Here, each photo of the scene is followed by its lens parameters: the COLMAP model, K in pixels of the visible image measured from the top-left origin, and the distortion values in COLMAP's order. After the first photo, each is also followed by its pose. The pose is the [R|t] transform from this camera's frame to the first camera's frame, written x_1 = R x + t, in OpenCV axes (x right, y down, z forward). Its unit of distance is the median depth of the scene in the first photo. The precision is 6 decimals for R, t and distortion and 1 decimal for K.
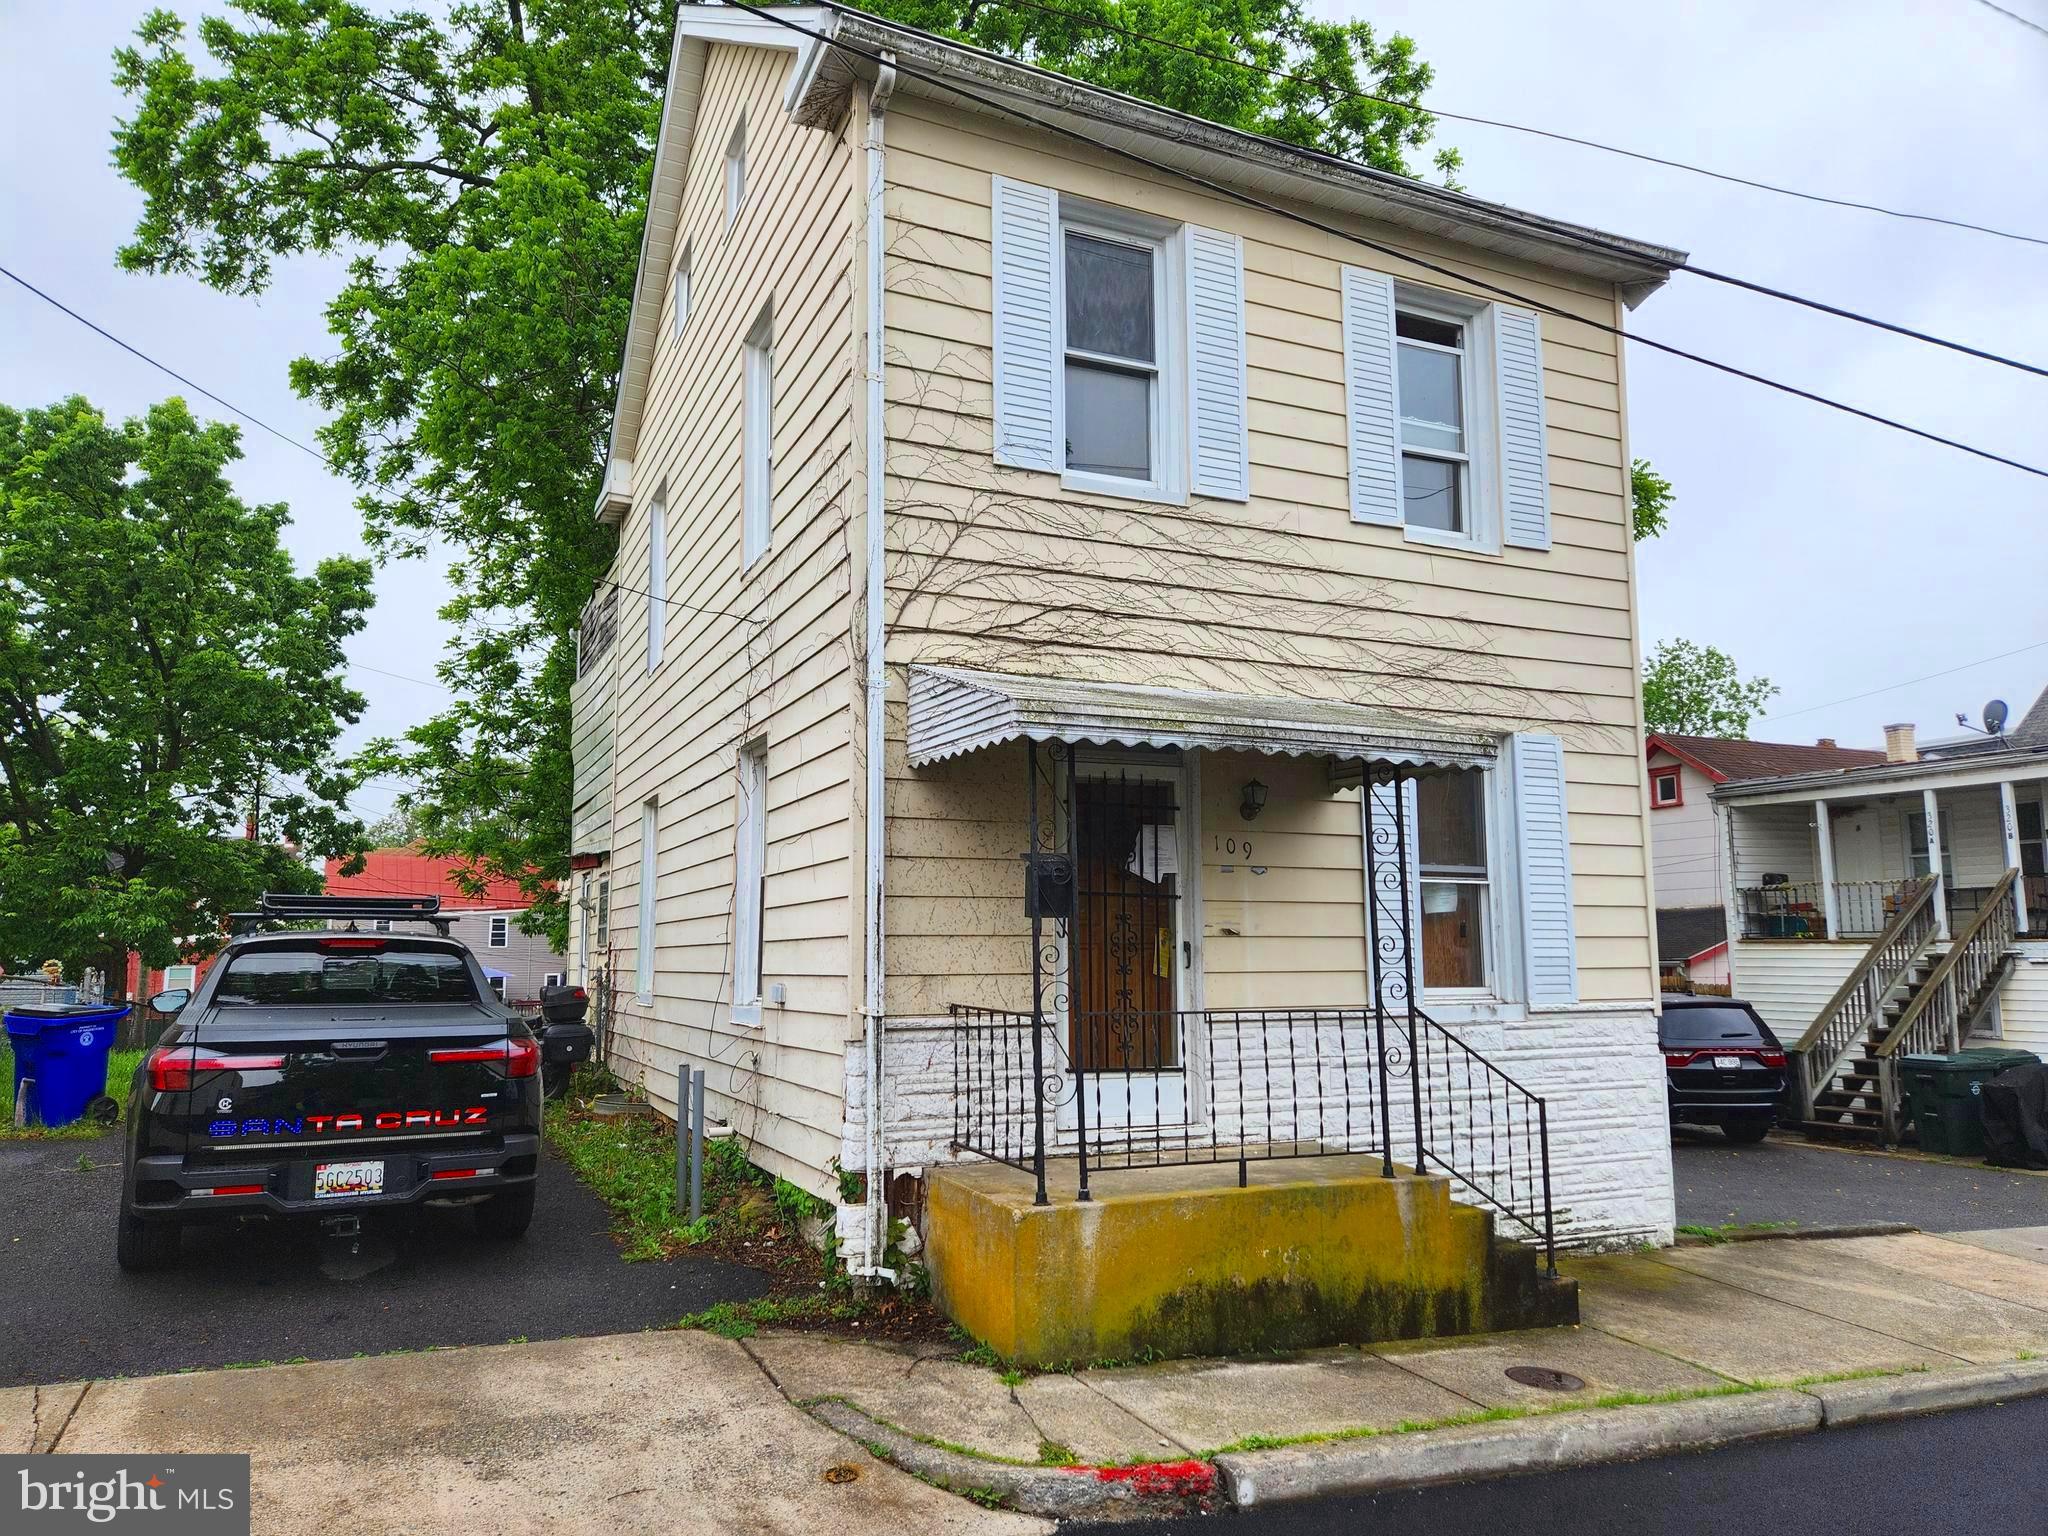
lens RADIAL K [[1381.1, 0, 1023.9], [0, 1381.1, 765.6], [0, 0, 1]] dist [0.005742, 0.000090]
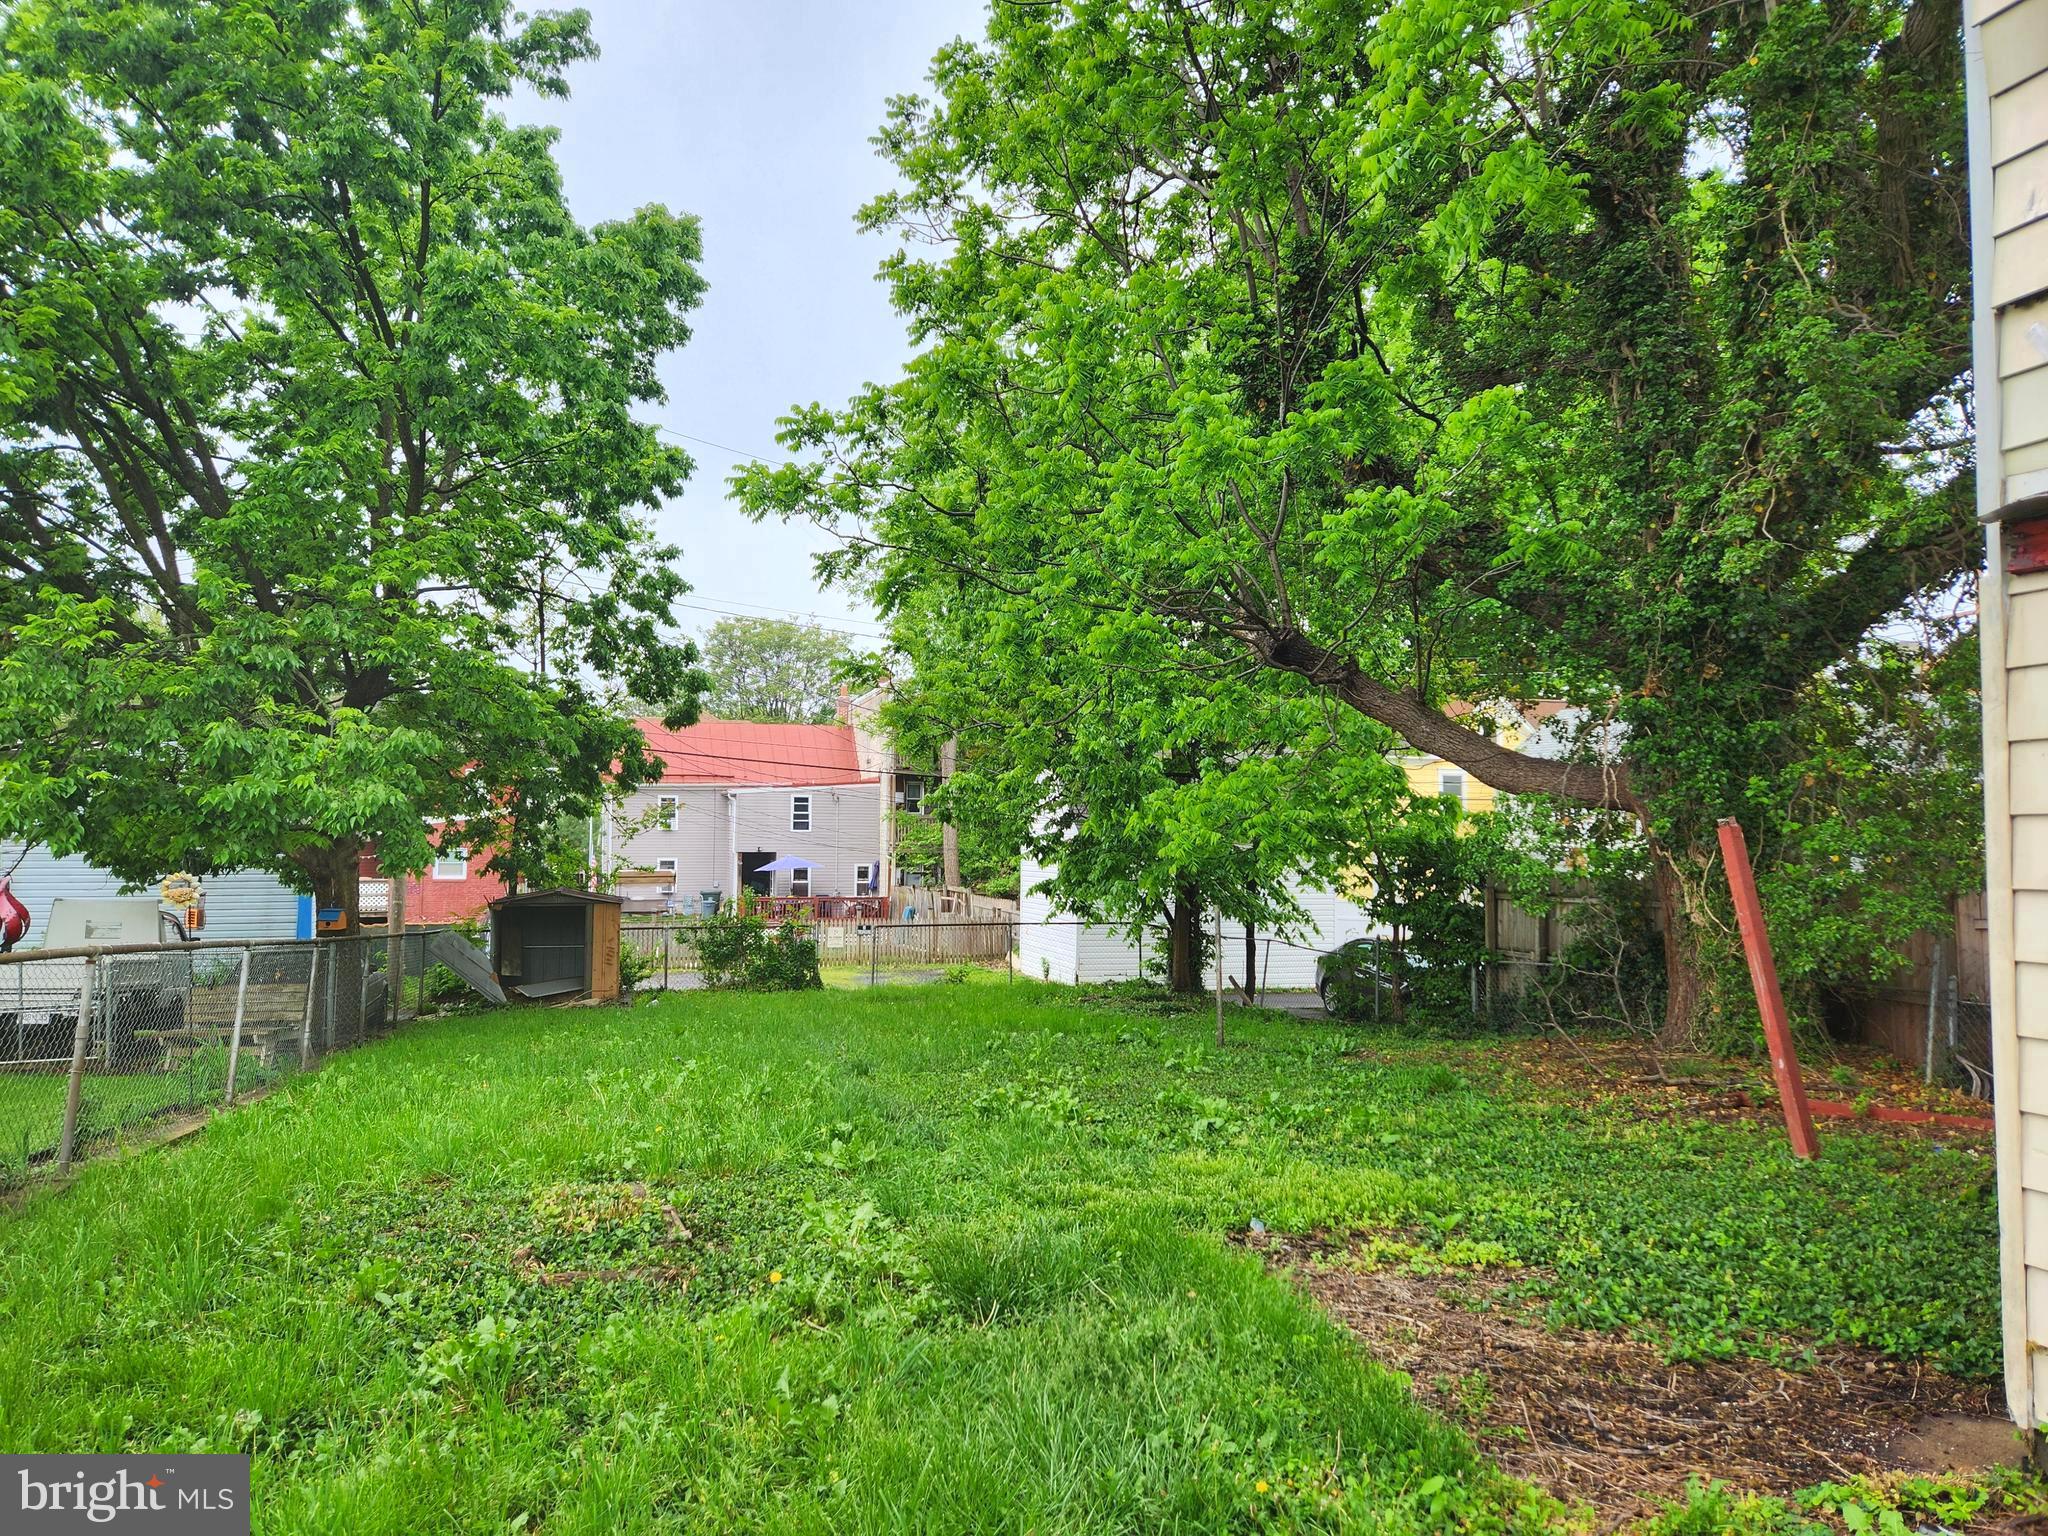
lens RADIAL K [[1381.1, 0, 1022.6], [0, 1381.1, 773.2], [0, 0, 1]] dist [0.005742, 0.000090]
pose [[0.987992, 0.007512, -0.154320, -0.231871], [0.006359, 0.995994, 0.089195, 0.044580], [0.154372, -0.089106, 0.983987, 0.390718]]
